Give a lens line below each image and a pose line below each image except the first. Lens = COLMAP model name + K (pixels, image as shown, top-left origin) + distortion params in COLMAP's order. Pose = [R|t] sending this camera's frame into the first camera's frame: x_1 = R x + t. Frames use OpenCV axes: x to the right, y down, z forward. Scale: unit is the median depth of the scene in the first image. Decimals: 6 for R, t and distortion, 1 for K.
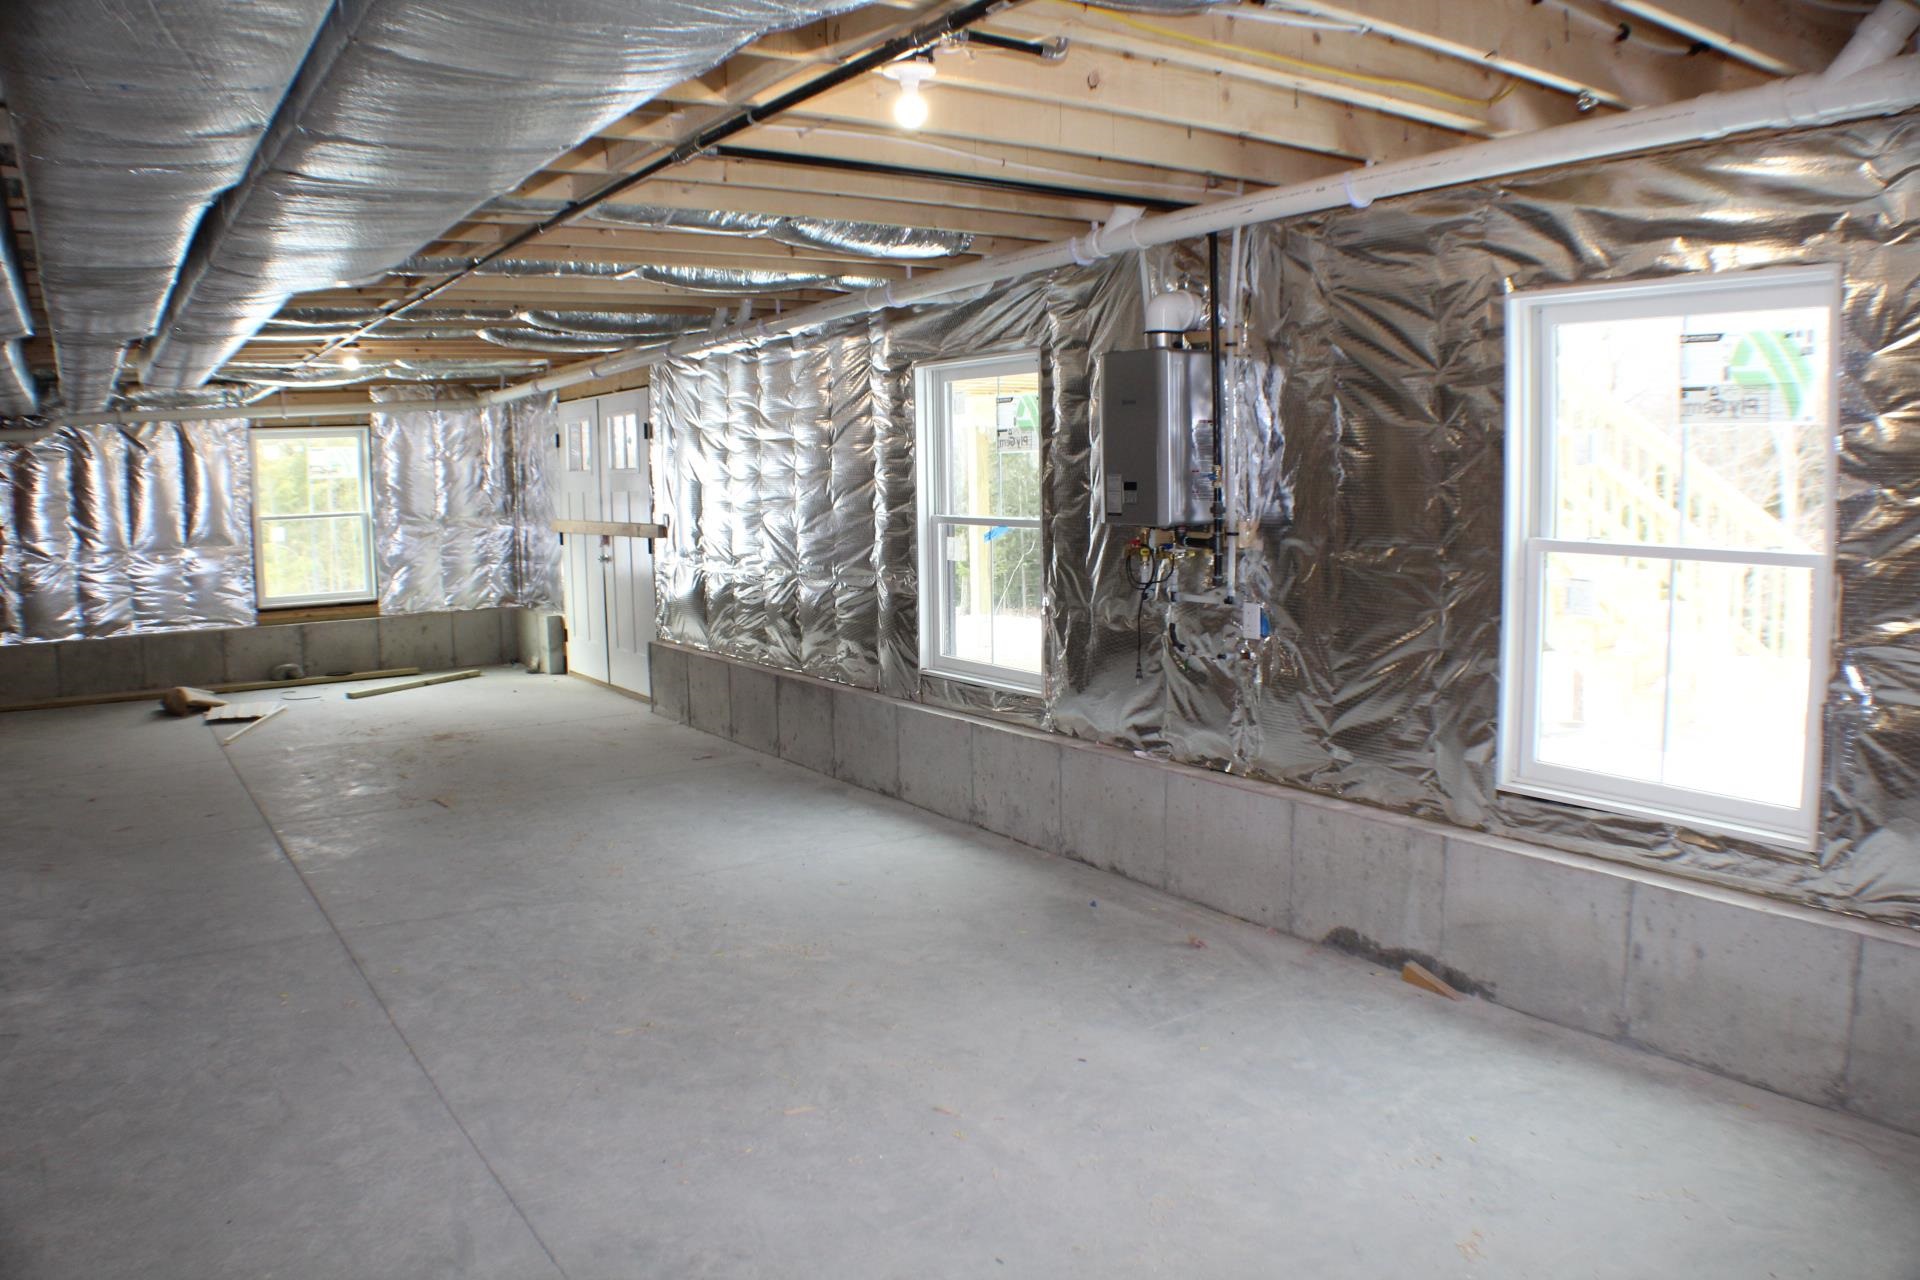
lens RADIAL K [[1420.5, 0, 960.0], [0, 1420.5, 640.0], [0, 0, 1]] dist [-0.202642, 0.081876]
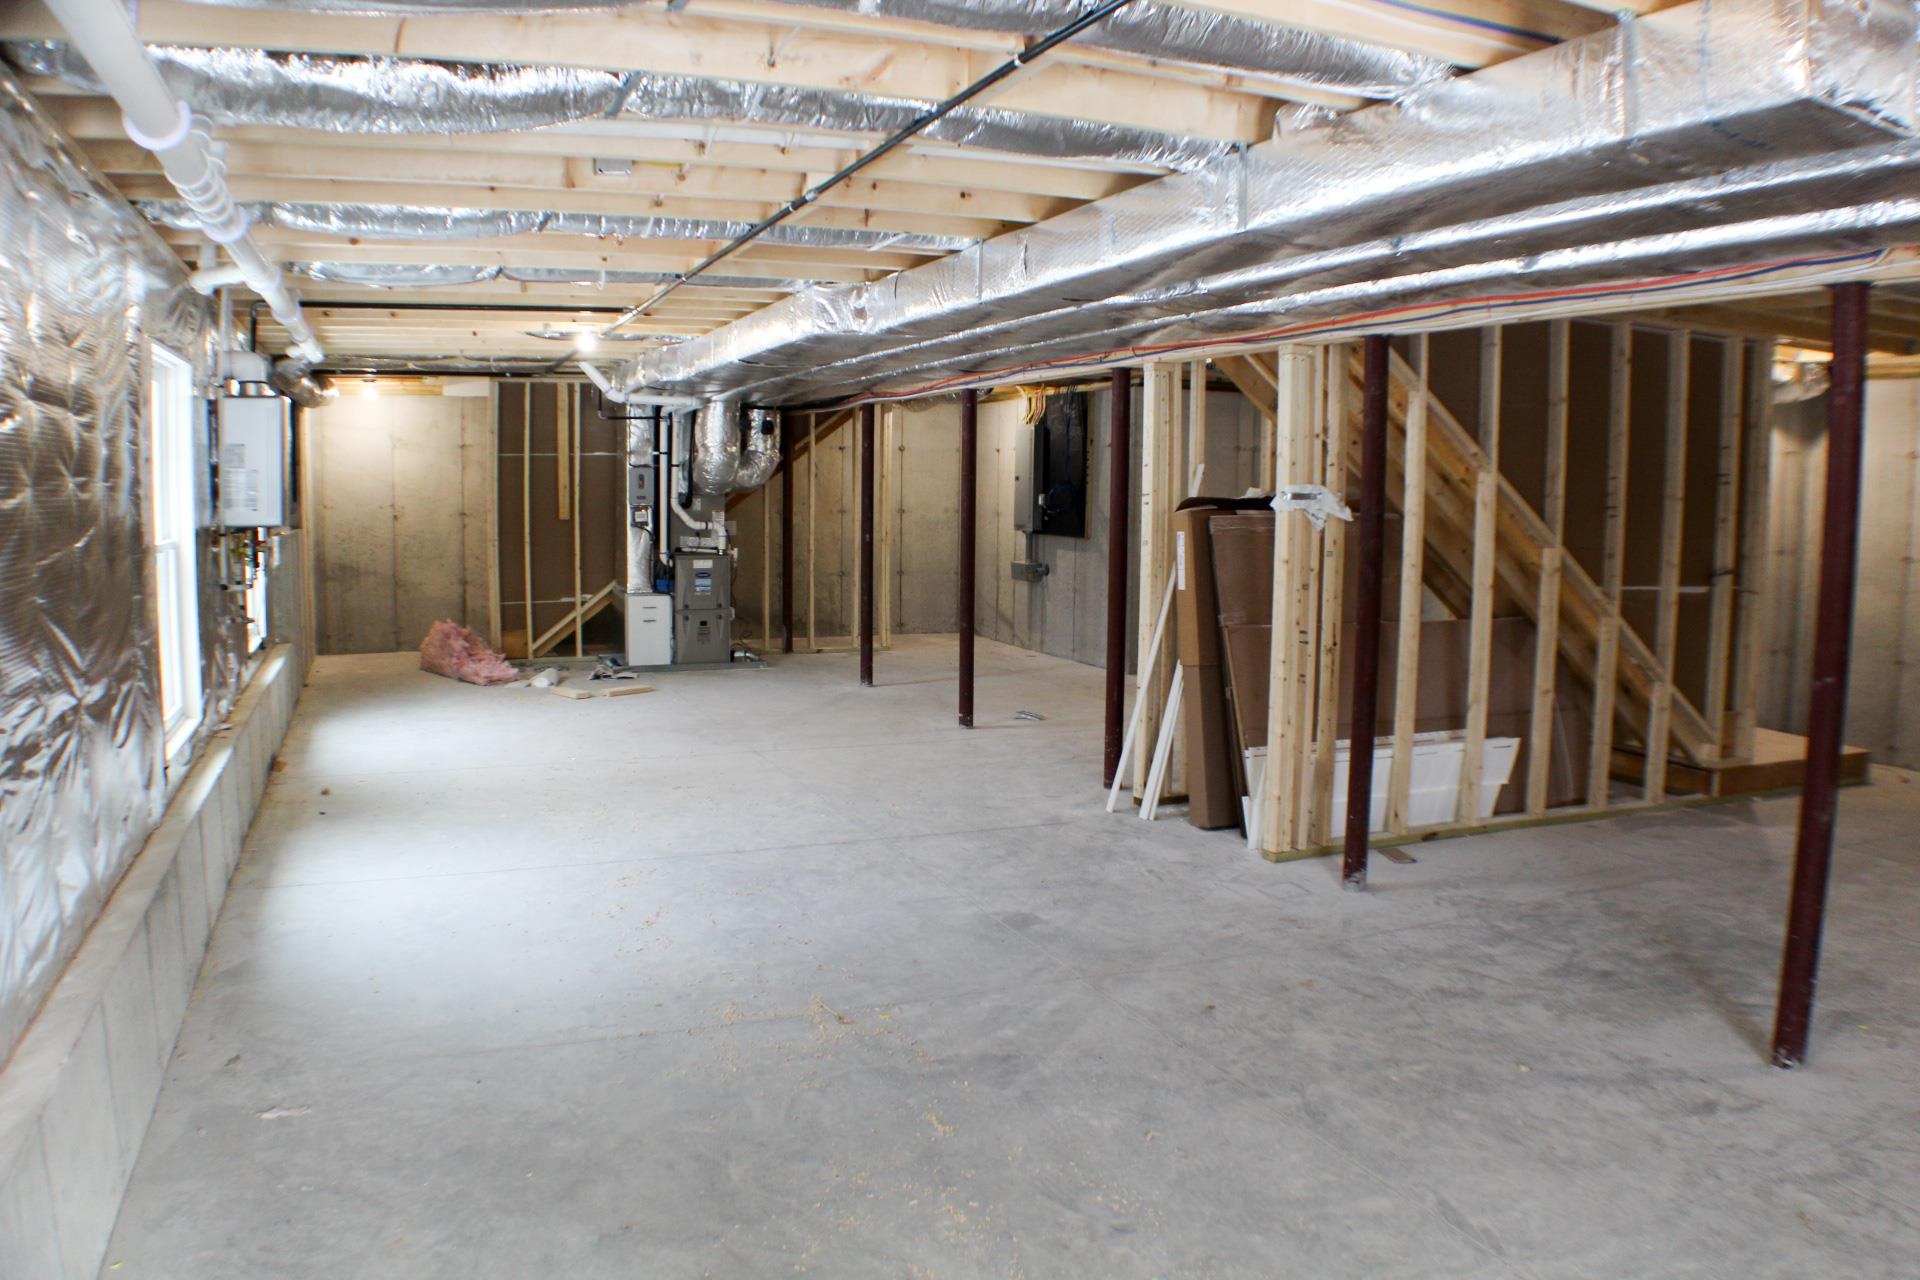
lens RADIAL K [[1420.5, 0, 960.0], [0, 1420.5, 640.0], [0, 0, 1]] dist [-0.202642, 0.081876]
pose [[-0.980557, -0.014235, 0.195717, -0.735274], [0.031075, 0.973517, 0.226495, -0.235721], [-0.193758, 0.228173, -0.954146, 2.051635]]
